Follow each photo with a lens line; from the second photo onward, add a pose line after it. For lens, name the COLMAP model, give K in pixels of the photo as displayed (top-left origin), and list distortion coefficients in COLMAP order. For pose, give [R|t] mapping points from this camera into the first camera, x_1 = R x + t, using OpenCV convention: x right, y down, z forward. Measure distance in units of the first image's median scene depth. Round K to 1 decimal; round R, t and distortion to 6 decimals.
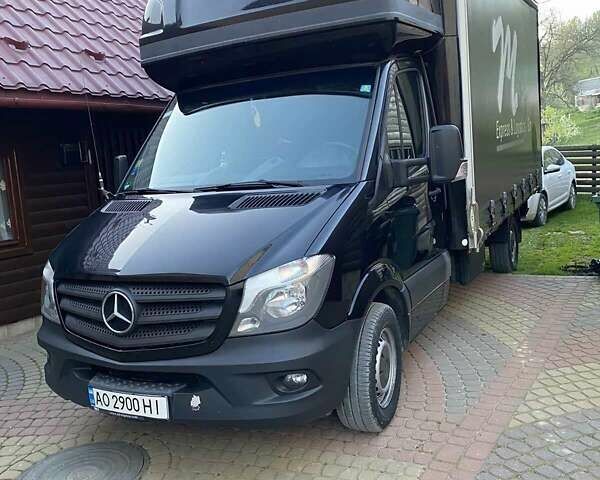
lens RADIAL K [[617.0, 0, 300.0], [0, 617.0, 240.0], [0, 0, 1]] dist [0.110409, -0.235856]
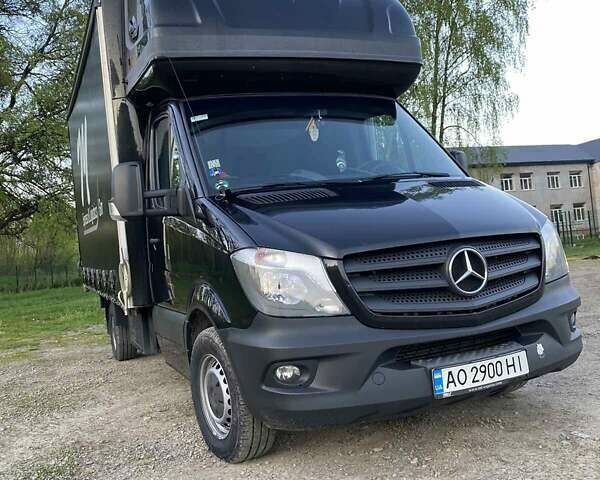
lens RADIAL K [[617.0, 0, 300.0], [0, 617.0, 240.0], [0, 0, 1]] dist [0.110409, -0.235856]
pose [[0.617738, 0.020660, 0.786112, -1.180940], [0.164758, 0.974068, -0.155070, 0.173687], [-0.768930, 0.225311, 0.598315, 0.632036]]
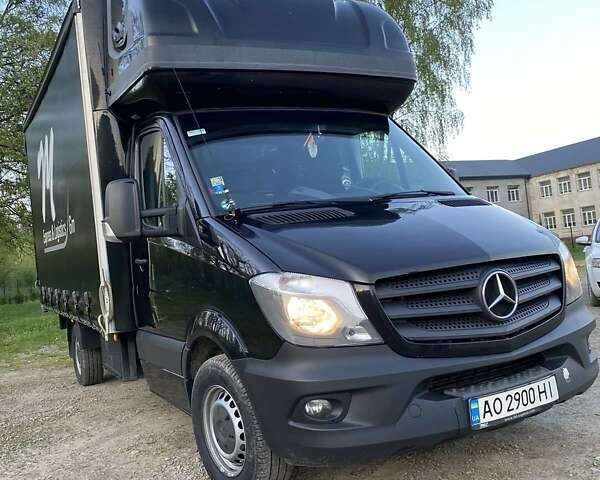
lens RADIAL K [[617.0, 0, 300.0], [0, 617.0, 240.0], [0, 0, 1]] dist [0.110409, -0.235856]
pose [[0.543884, 0.034782, 0.838440, -1.206806], [0.182595, 0.970296, -0.158698, 0.129230], [-0.819054, 0.239408, 0.521377, 0.753872]]
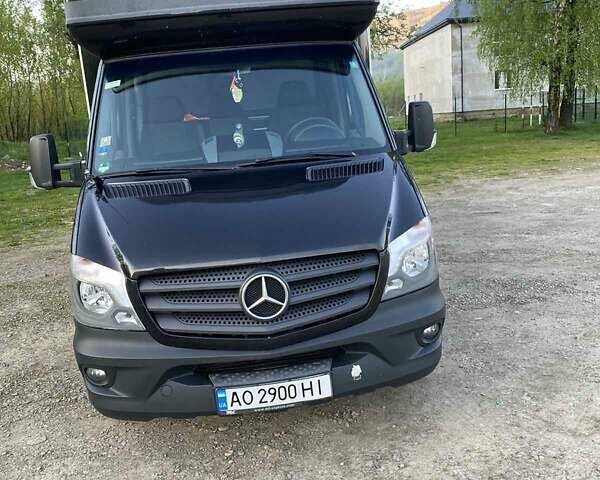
lens RADIAL K [[617.0, 0, 300.0], [0, 617.0, 240.0], [0, 0, 1]] dist [0.110409, -0.235856]
pose [[0.819396, -0.107639, 0.563032, -0.755629], [0.098793, 0.994032, 0.046261, -0.003928], [-0.564651, 0.017718, 0.825140, 0.221540]]
